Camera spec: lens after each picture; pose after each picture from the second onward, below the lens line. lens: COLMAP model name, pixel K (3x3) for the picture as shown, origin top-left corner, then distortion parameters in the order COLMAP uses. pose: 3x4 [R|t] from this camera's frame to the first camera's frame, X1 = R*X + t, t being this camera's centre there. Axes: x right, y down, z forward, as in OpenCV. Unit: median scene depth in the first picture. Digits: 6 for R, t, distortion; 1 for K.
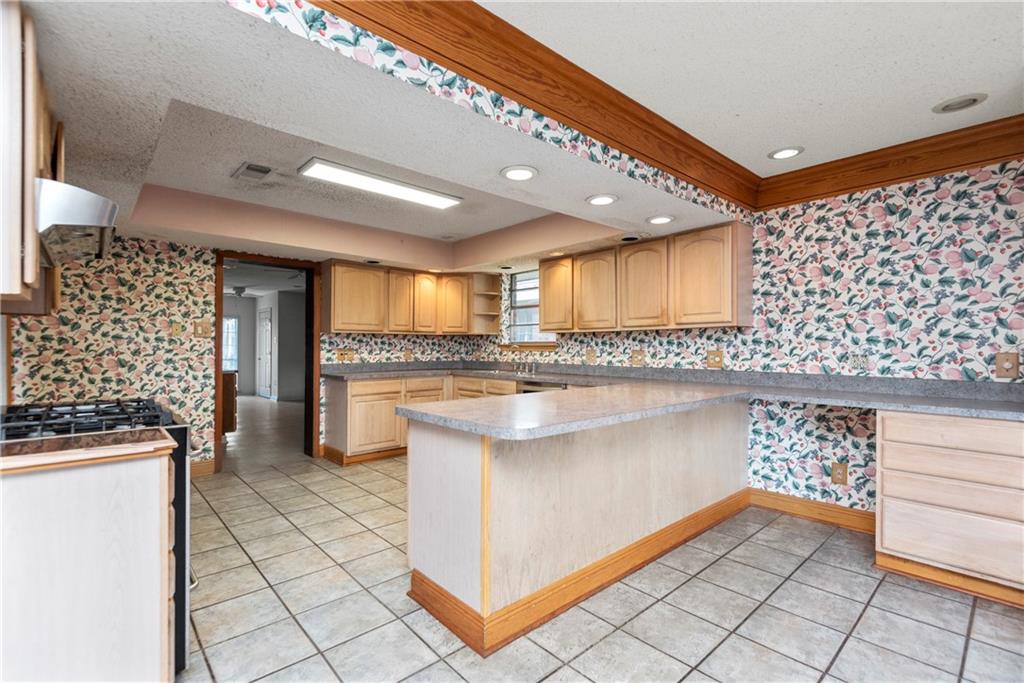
lens RADIAL K [[470.3, 0, 502.5], [0, 470.3, 342.5], [0, 0, 1]] dist [0.003442, -0.005346]
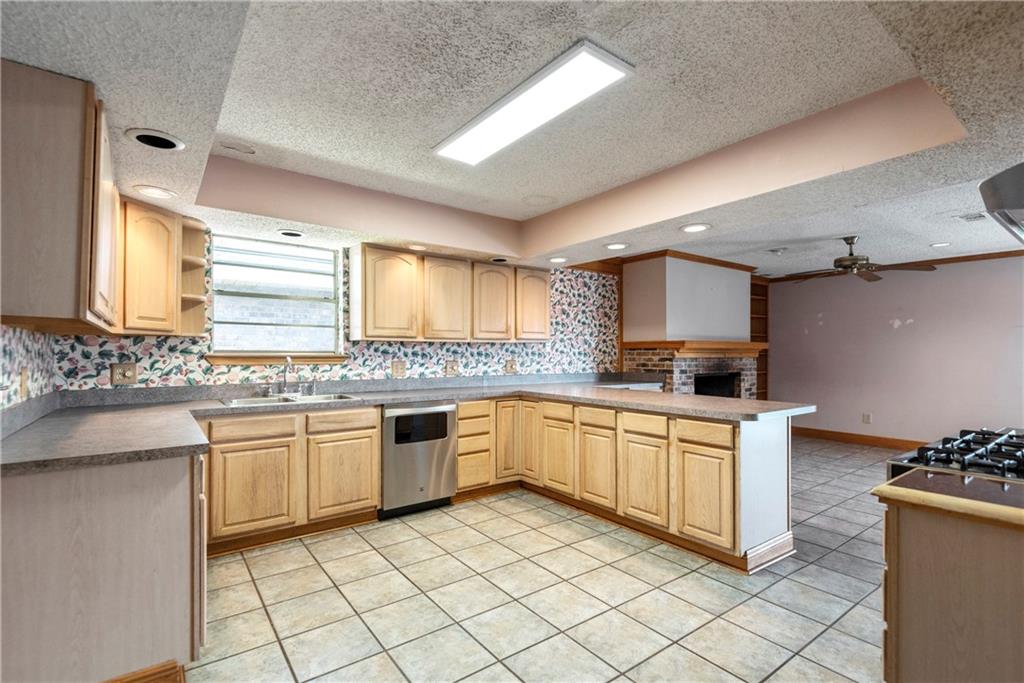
lens RADIAL K [[470.3, 0, 504.9], [0, 470.3, 355.3], [0, 0, 1]] dist [0.003442, -0.005346]
pose [[0.076452, 0.005198, 0.997060, -0.854732], [-0.001947, 0.999985, -0.005064, 0.010625], [-0.997071, -0.001555, 0.076461, 0.928506]]
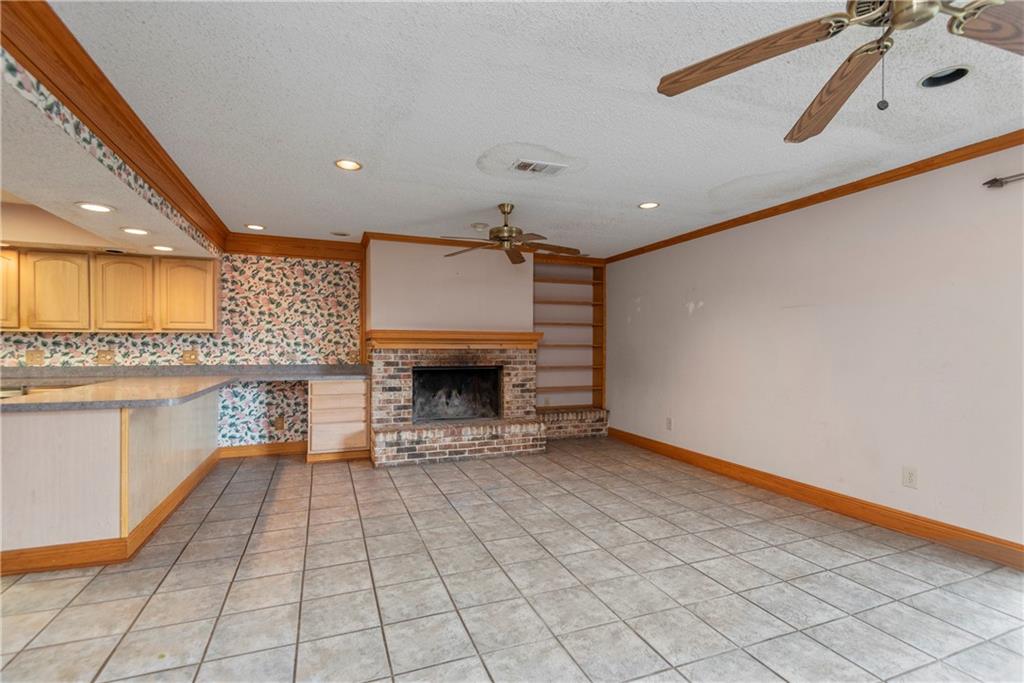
lens RADIAL K [[470.3, 0, 515.1], [0, 470.3, 355.0], [0, 0, 1]] dist [0.003442, -0.005346]
pose [[0.308704, -0.002562, 0.951155, -0.519288], [-0.005143, 0.999977, 0.004362, 0.019780], [-0.951144, -0.006238, 0.308684, -0.263533]]
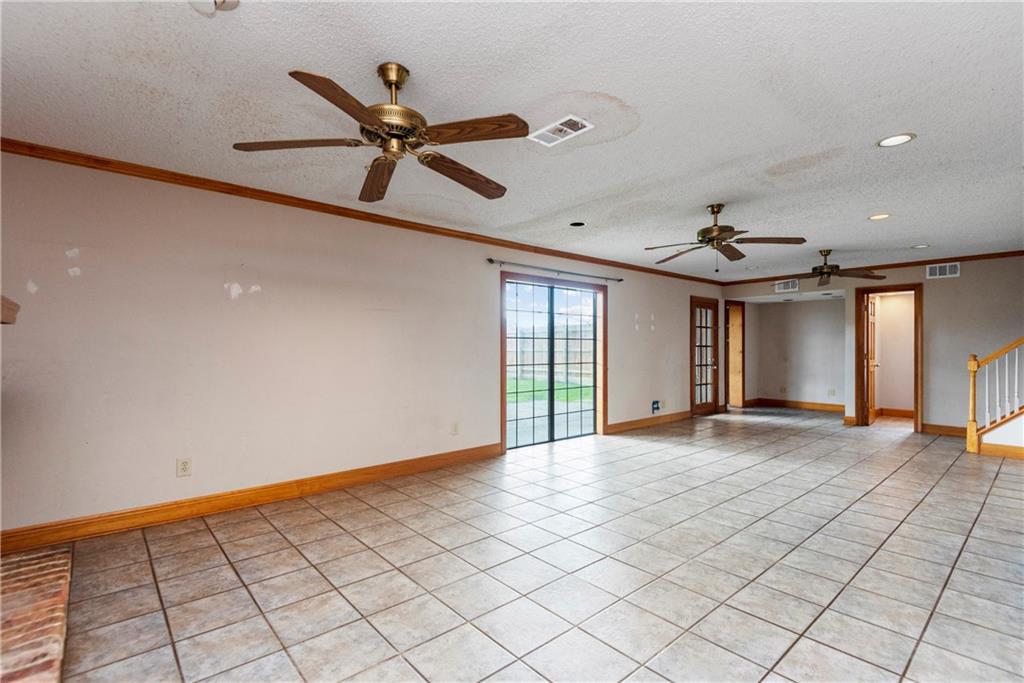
lens RADIAL K [[470.3, 0, 508.7], [0, 470.3, 350.2], [0, 0, 1]] dist [0.003442, -0.005346]
pose [[-0.999829, 0.010494, -0.015255, 0.369081], [0.010236, 0.999805, 0.016883, 0.000125], [0.015429, 0.016724, -0.999741, 0.641267]]
